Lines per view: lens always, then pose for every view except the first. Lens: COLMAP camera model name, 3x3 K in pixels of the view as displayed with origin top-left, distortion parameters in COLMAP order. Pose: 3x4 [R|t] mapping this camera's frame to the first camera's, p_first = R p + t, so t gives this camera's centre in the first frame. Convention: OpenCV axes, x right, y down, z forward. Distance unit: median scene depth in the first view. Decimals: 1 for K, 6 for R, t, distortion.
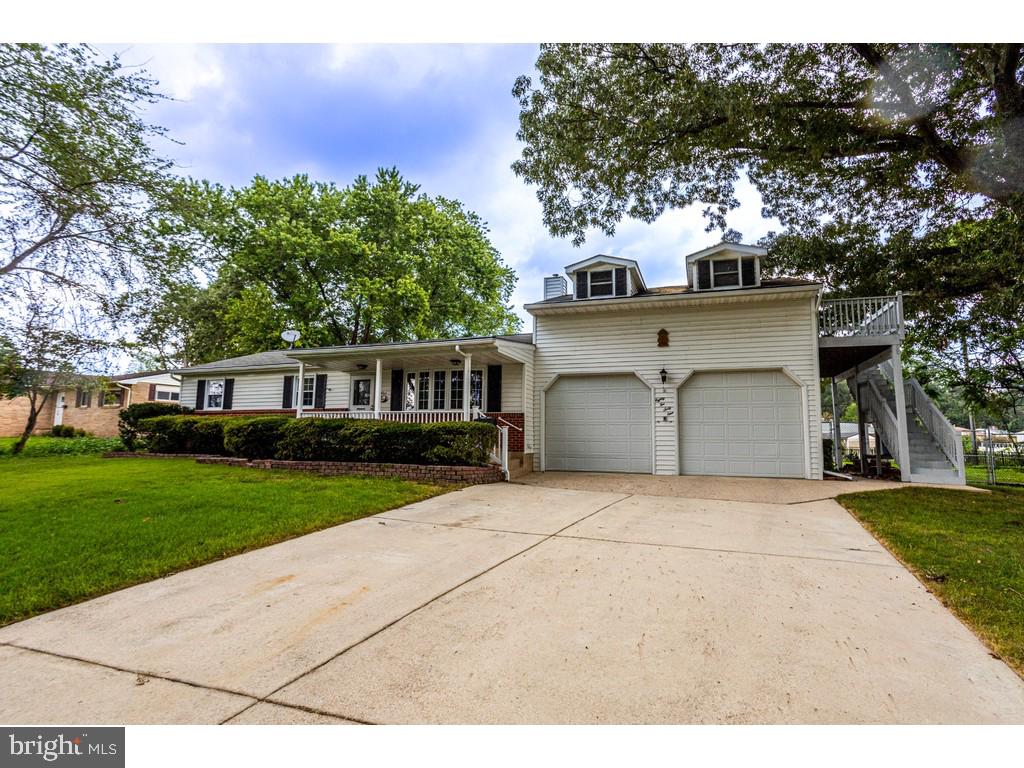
lens RADIAL K [[496.2, 0, 512.2], [0, 496.2, 383.5], [0, 0, 1]] dist [-0.025295, -0.000081]
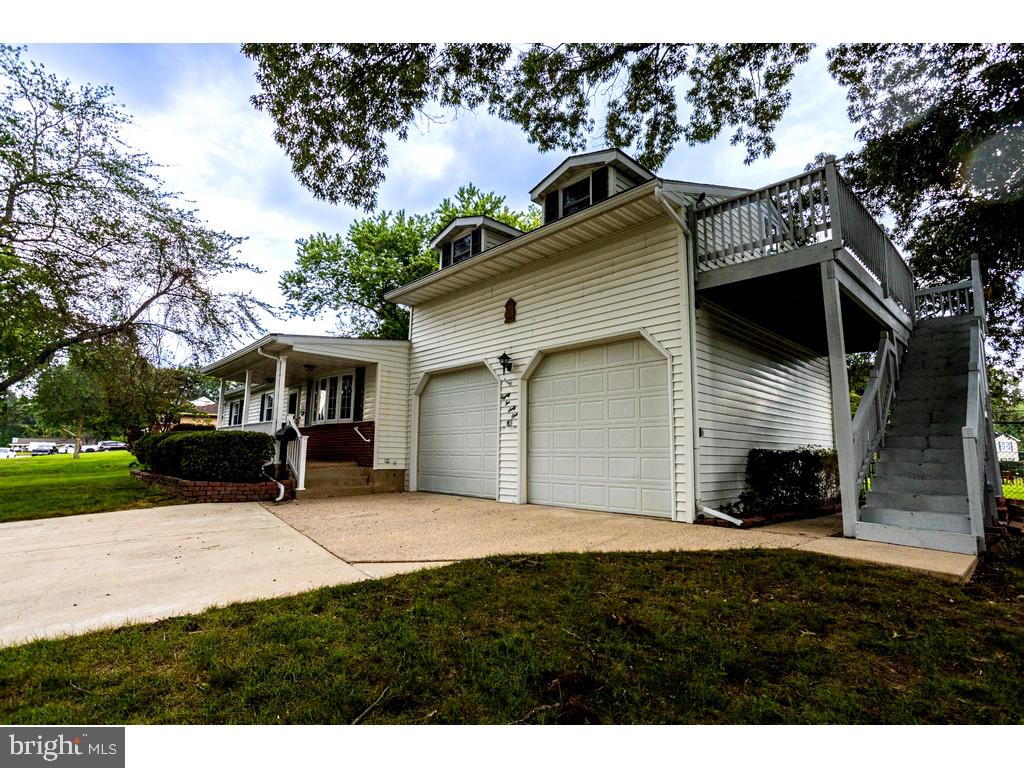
lens RADIAL K [[496.2, 0, 511.9], [0, 496.2, 389.2], [0, 0, 1]] dist [-0.025295, -0.000081]
pose [[0.899094, -0.058984, -0.433764, 0.612869], [0.045565, 0.998108, -0.041278, 0.051451], [0.435378, 0.017349, 0.900081, 0.353066]]
